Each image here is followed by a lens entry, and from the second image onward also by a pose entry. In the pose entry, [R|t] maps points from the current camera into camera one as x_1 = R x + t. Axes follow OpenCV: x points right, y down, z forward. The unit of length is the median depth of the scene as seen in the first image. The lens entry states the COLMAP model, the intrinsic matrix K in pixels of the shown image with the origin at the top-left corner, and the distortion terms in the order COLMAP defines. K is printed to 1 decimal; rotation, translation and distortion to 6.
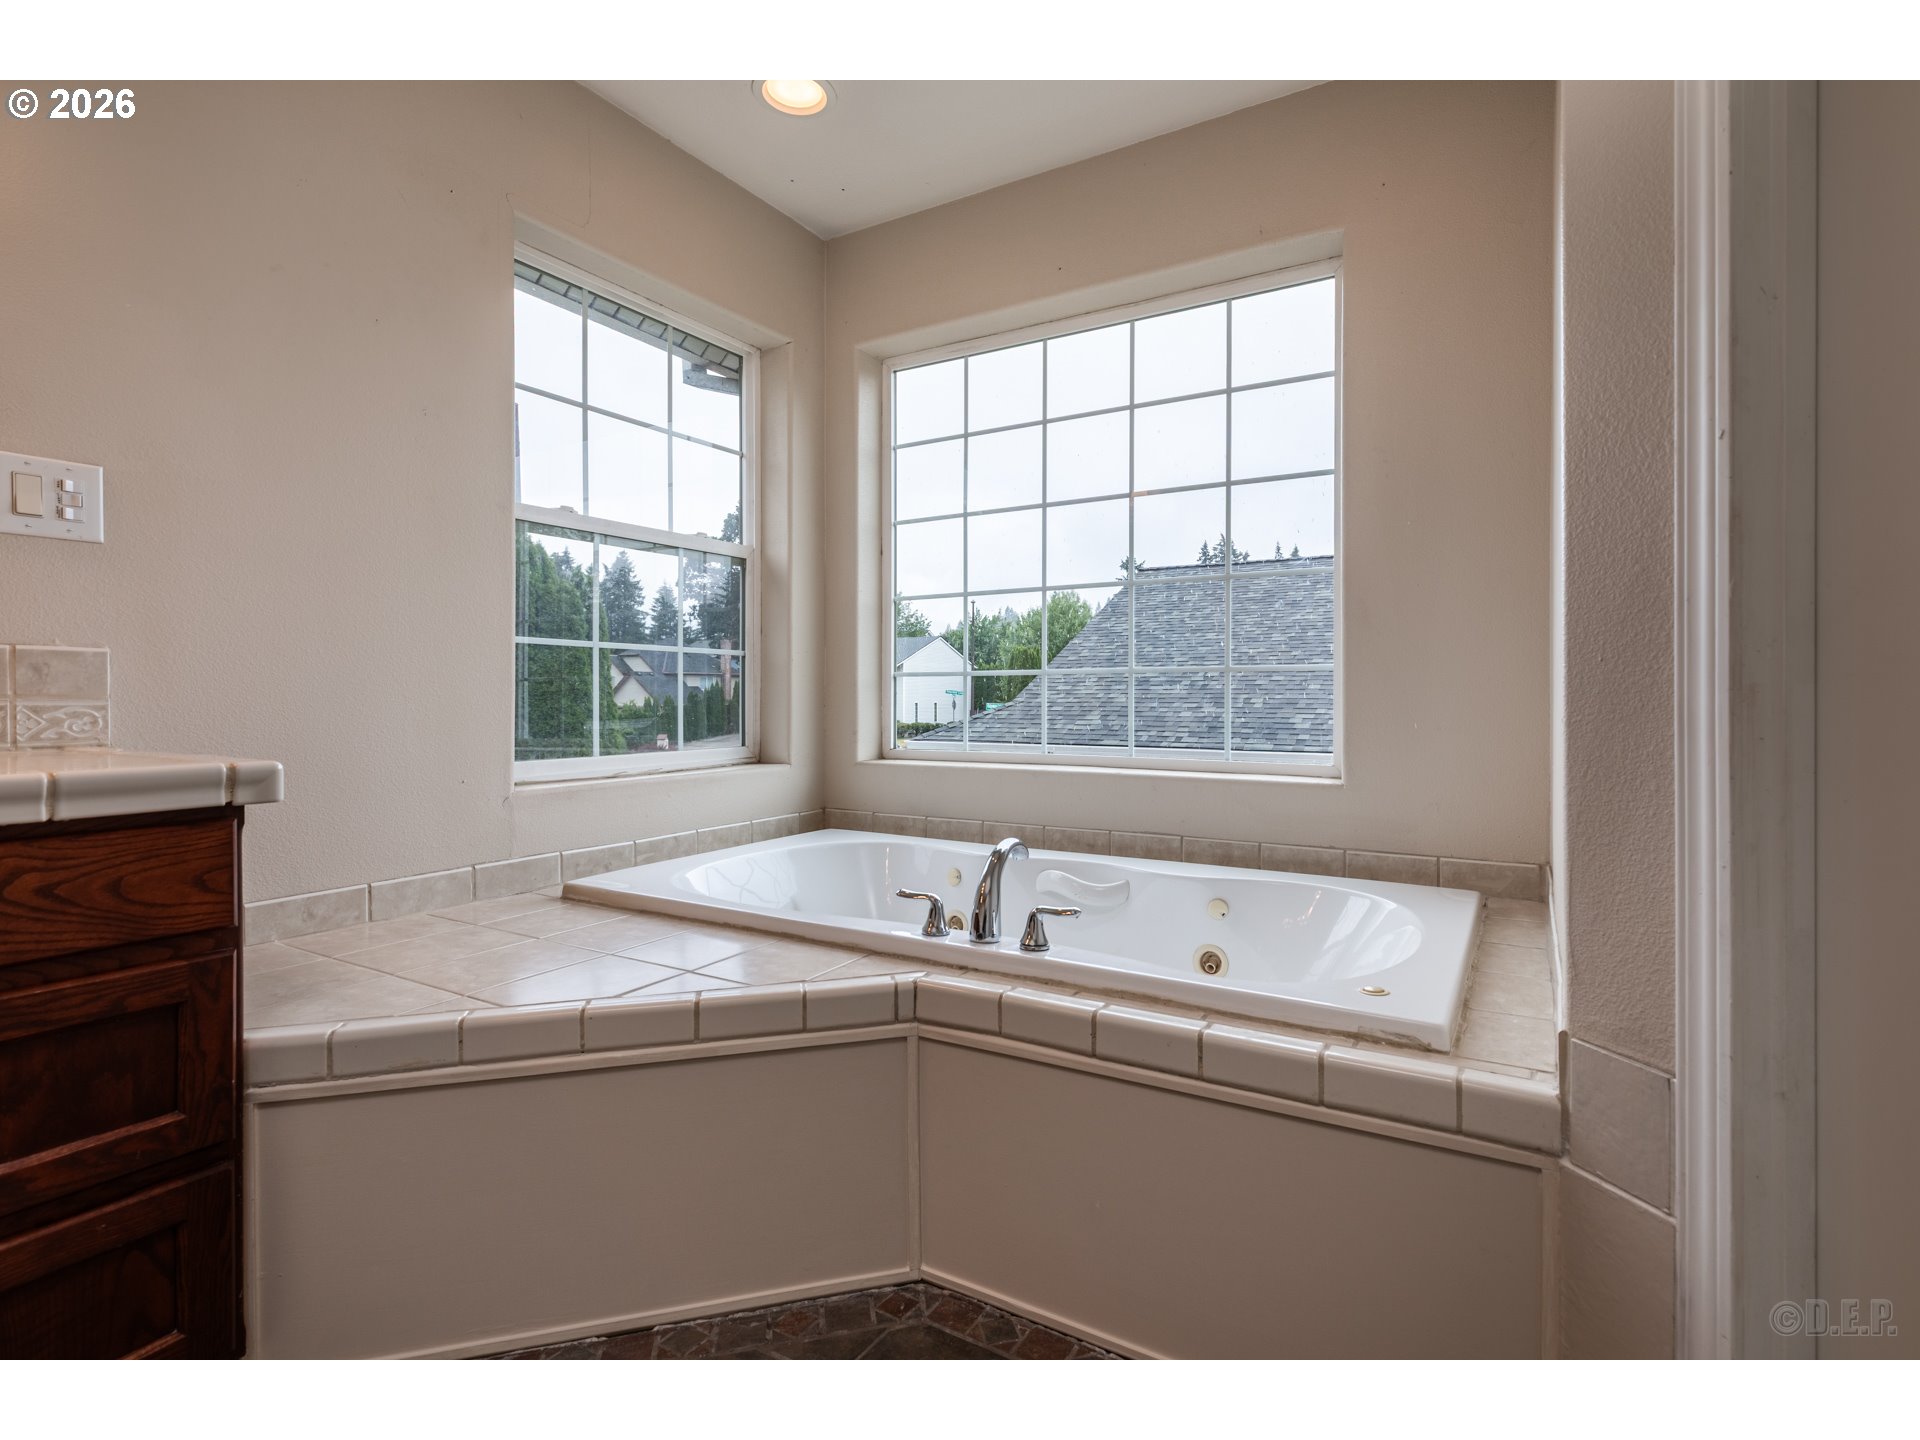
lens RADIAL K [[897.9, 0, 1025.5], [0, 897.9, 700.9], [0, 0, 1]] dist [0.007135, 0.000050]
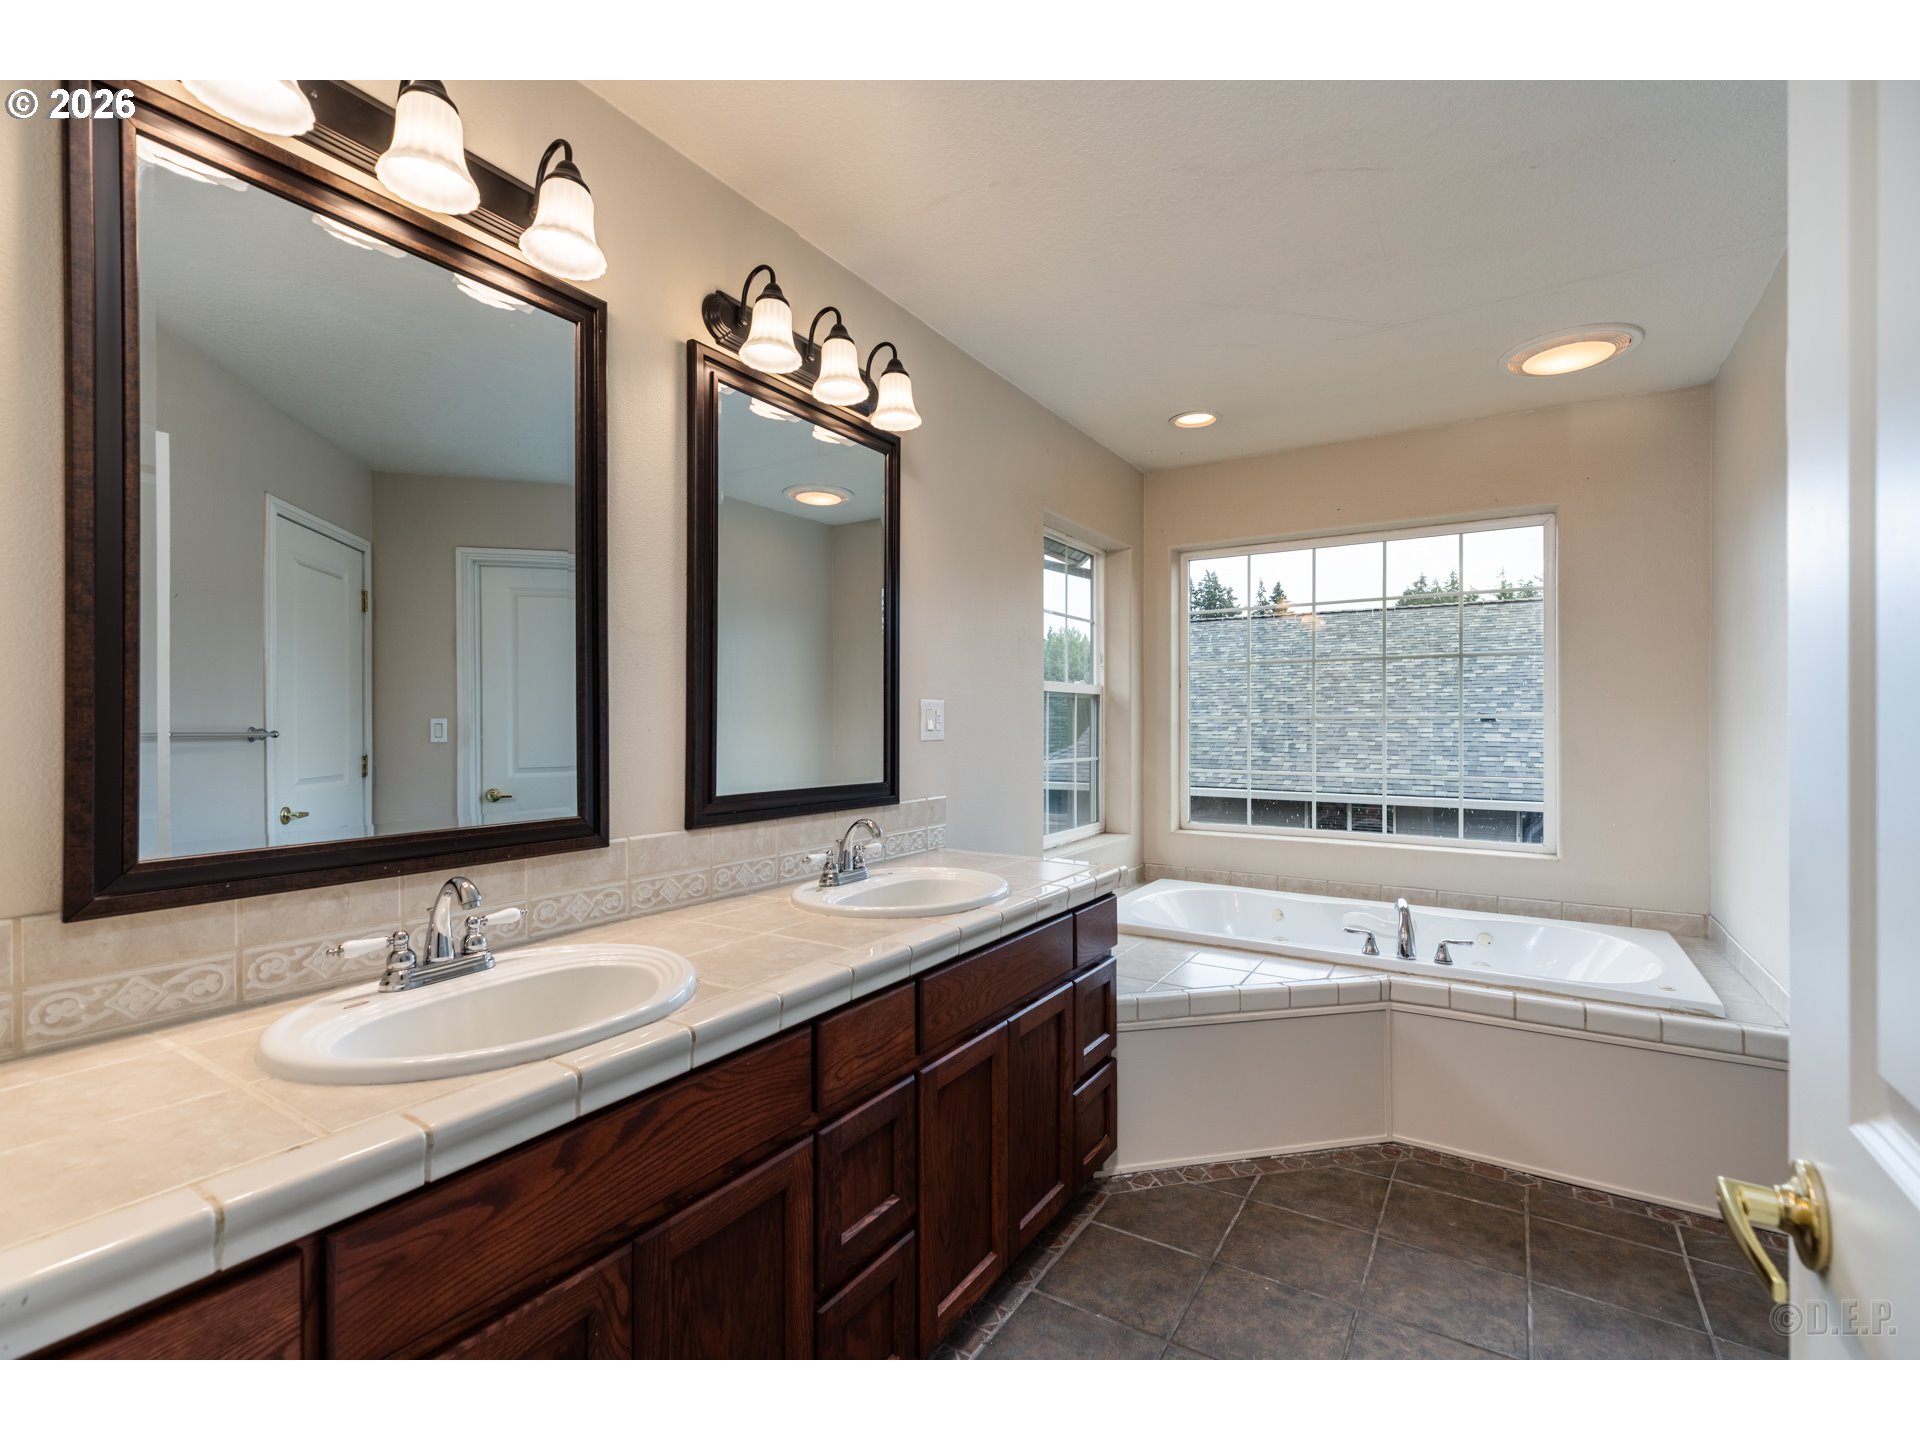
lens RADIAL K [[858.7, 0, 959.3], [0, 858.7, 720.2], [0, 0, 1]] dist [0.004803, -0.001001]
pose [[0.998634, 0.000574, -0.052240, -0.842177], [-0.000886, 0.999982, -0.005949, -0.193398], [0.052235, 0.005987, 0.998617, -0.750199]]
